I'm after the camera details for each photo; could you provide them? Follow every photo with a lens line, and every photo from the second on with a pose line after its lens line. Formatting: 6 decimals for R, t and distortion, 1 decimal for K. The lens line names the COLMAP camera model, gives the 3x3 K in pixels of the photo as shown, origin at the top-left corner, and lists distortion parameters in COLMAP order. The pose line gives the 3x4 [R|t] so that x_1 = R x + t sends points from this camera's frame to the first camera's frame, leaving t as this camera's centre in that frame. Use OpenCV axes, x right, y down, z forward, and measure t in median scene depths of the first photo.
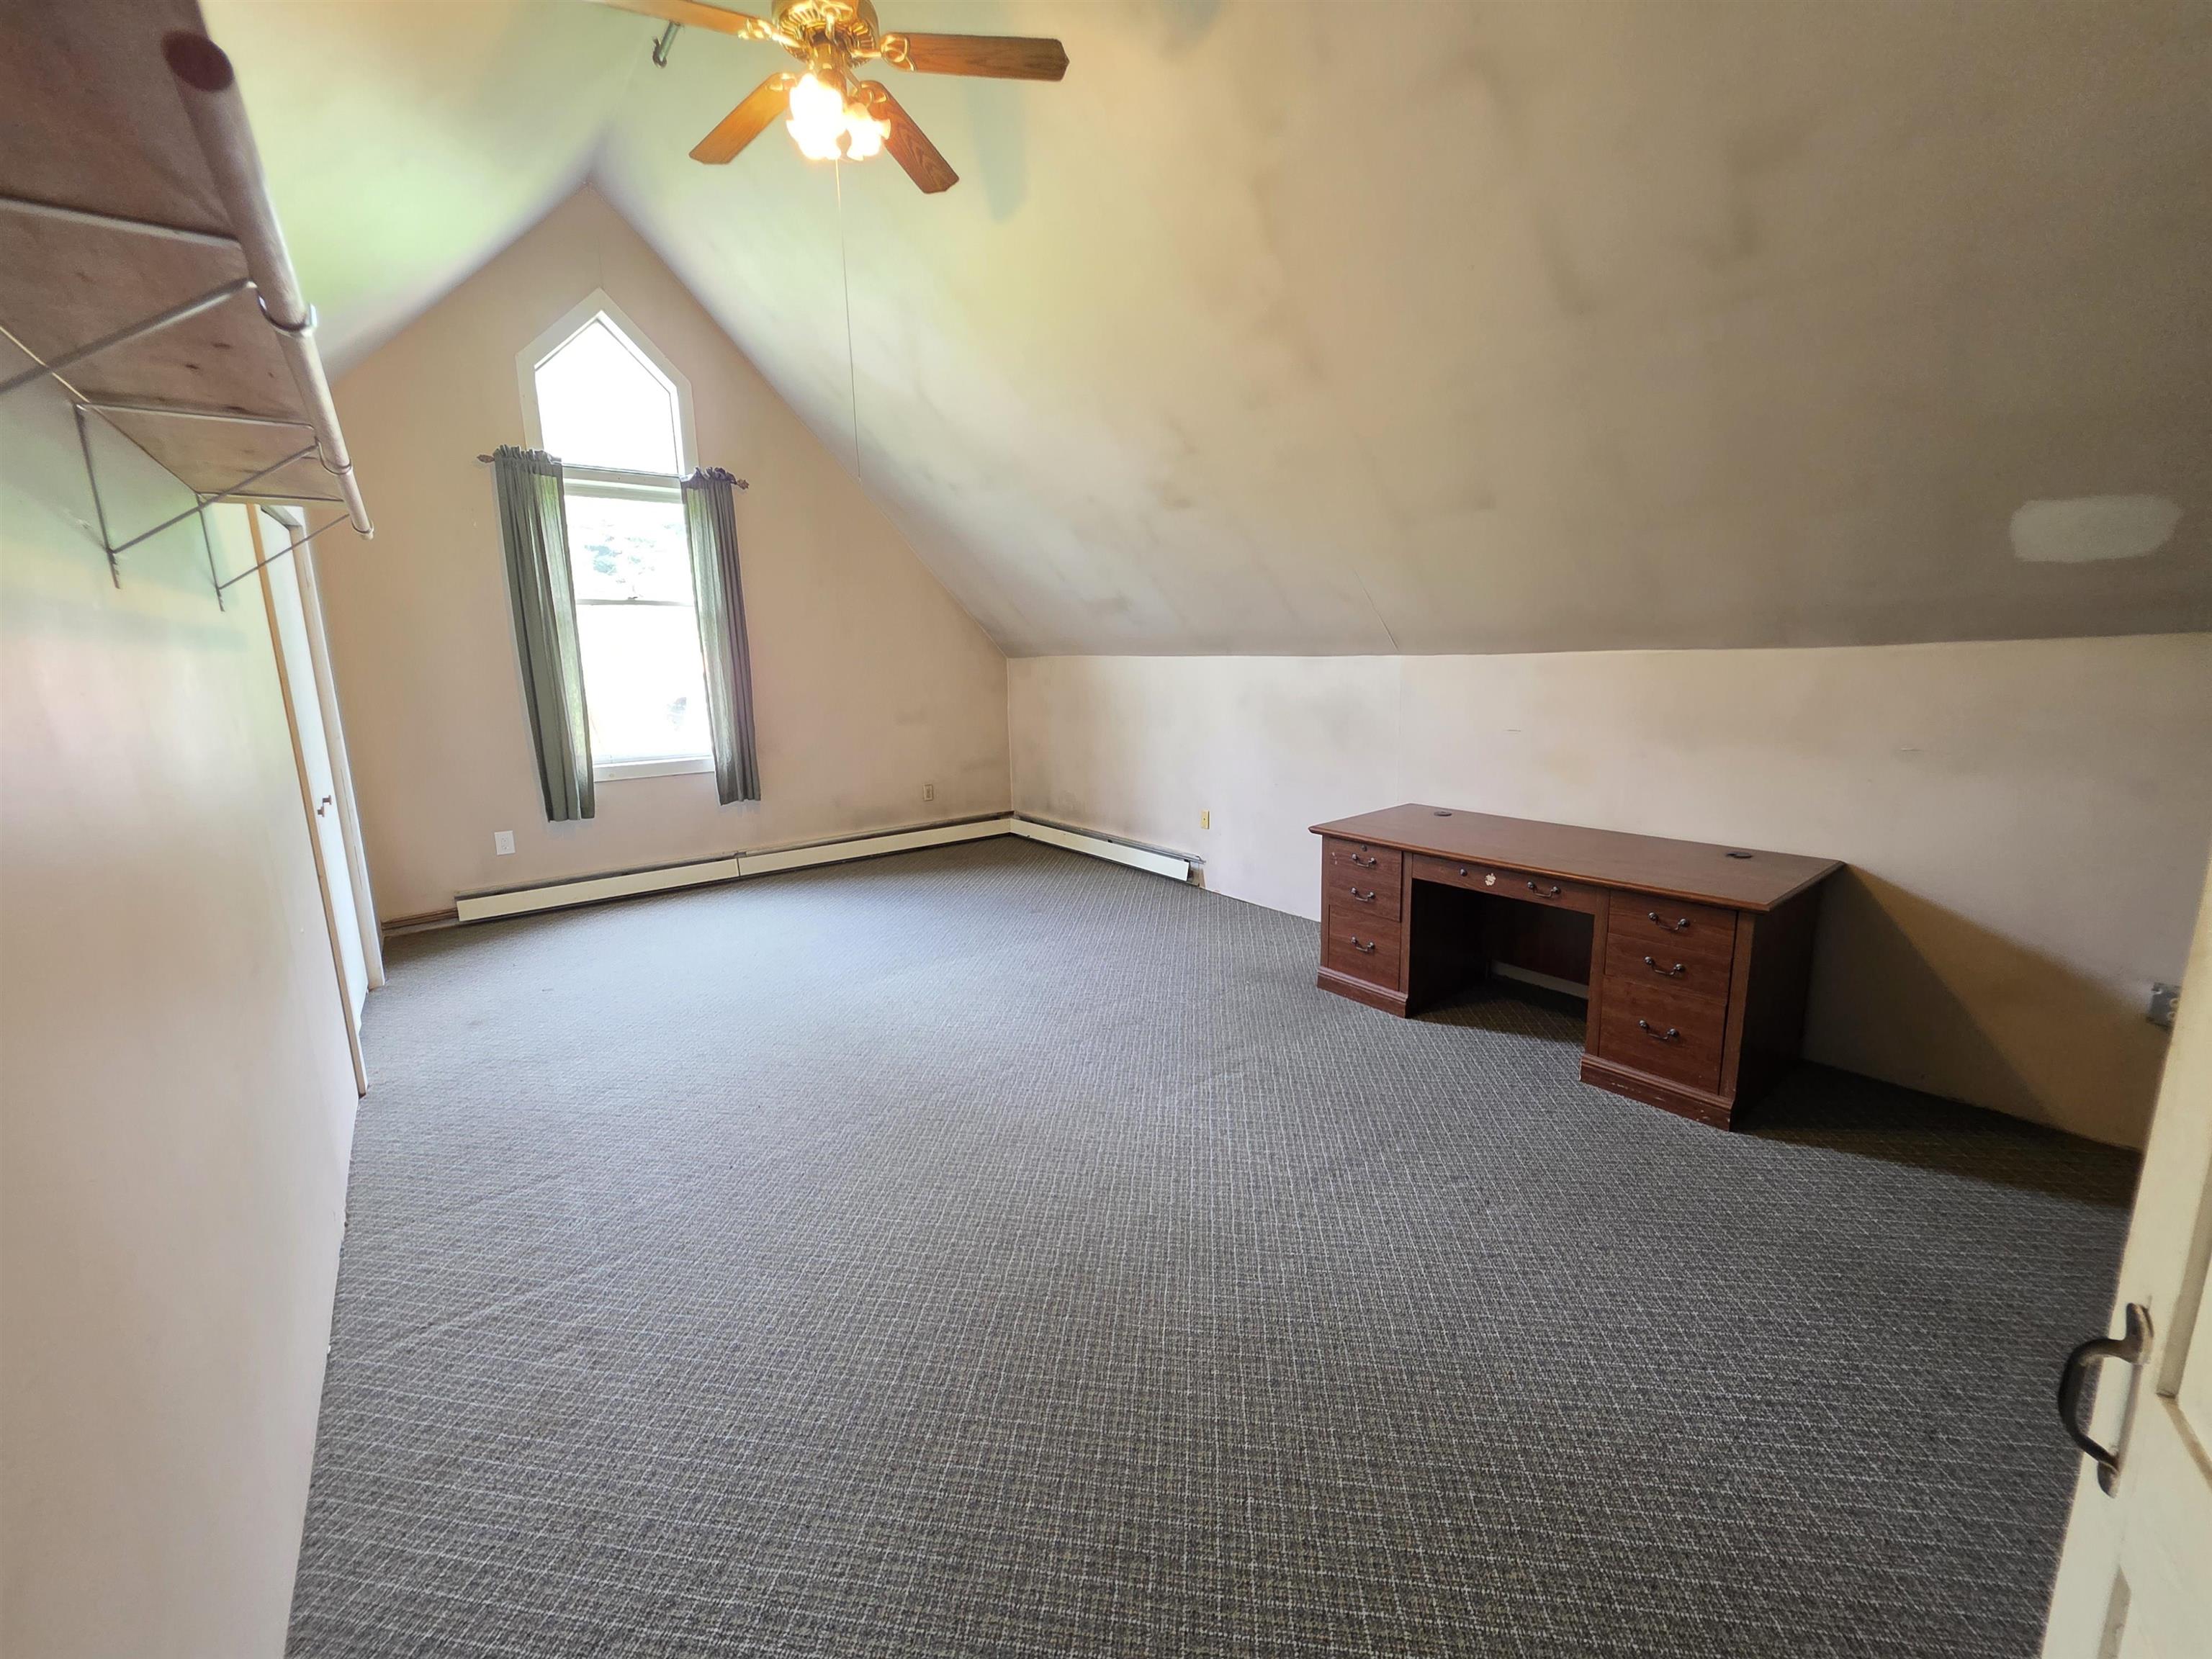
lens RADIAL K [[882.3, 0, 1104.2], [0, 882.3, 829.9], [0, 0, 1]] dist [0.003114, -0.000025]
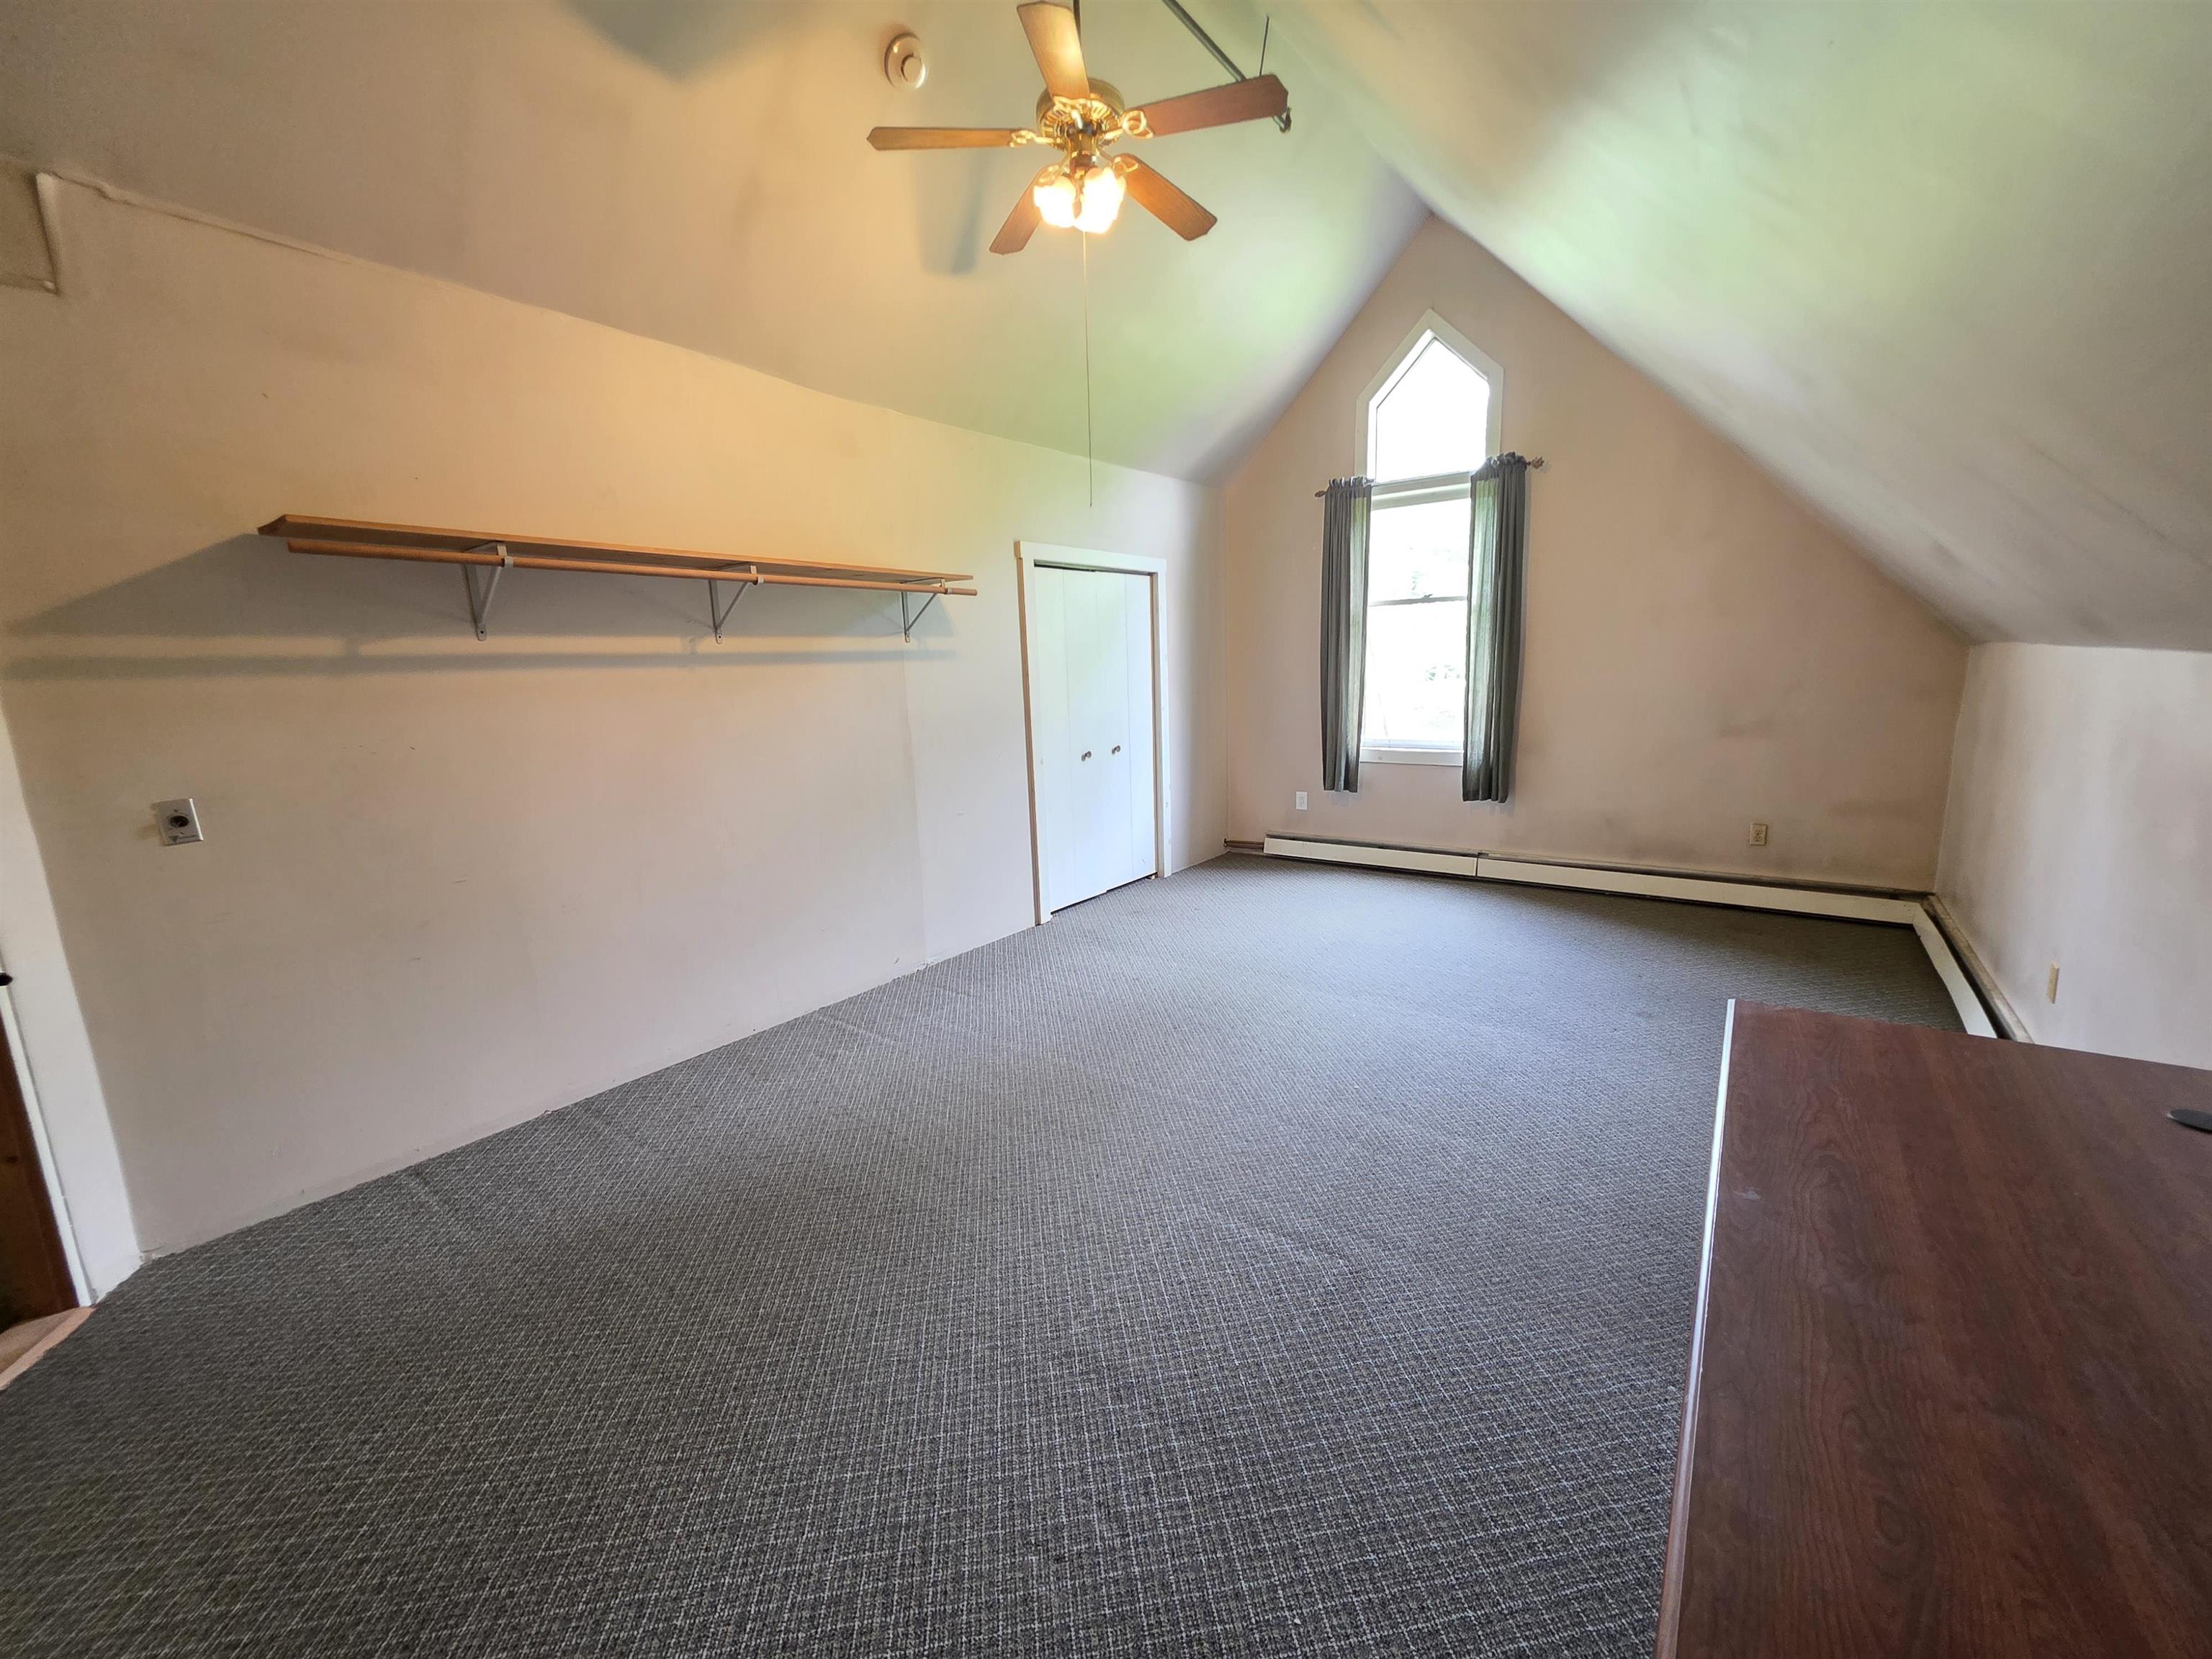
lens RADIAL K [[882.3, 0, 1104.0], [0, 882.3, 821.0], [0, 0, 1]] dist [0.003114, -0.000025]
pose [[0.273068, 0.179062, -0.945183, 0.429089], [-0.165332, 0.976640, 0.137256, -0.081238], [0.947681, 0.118789, 0.296294, 0.358197]]
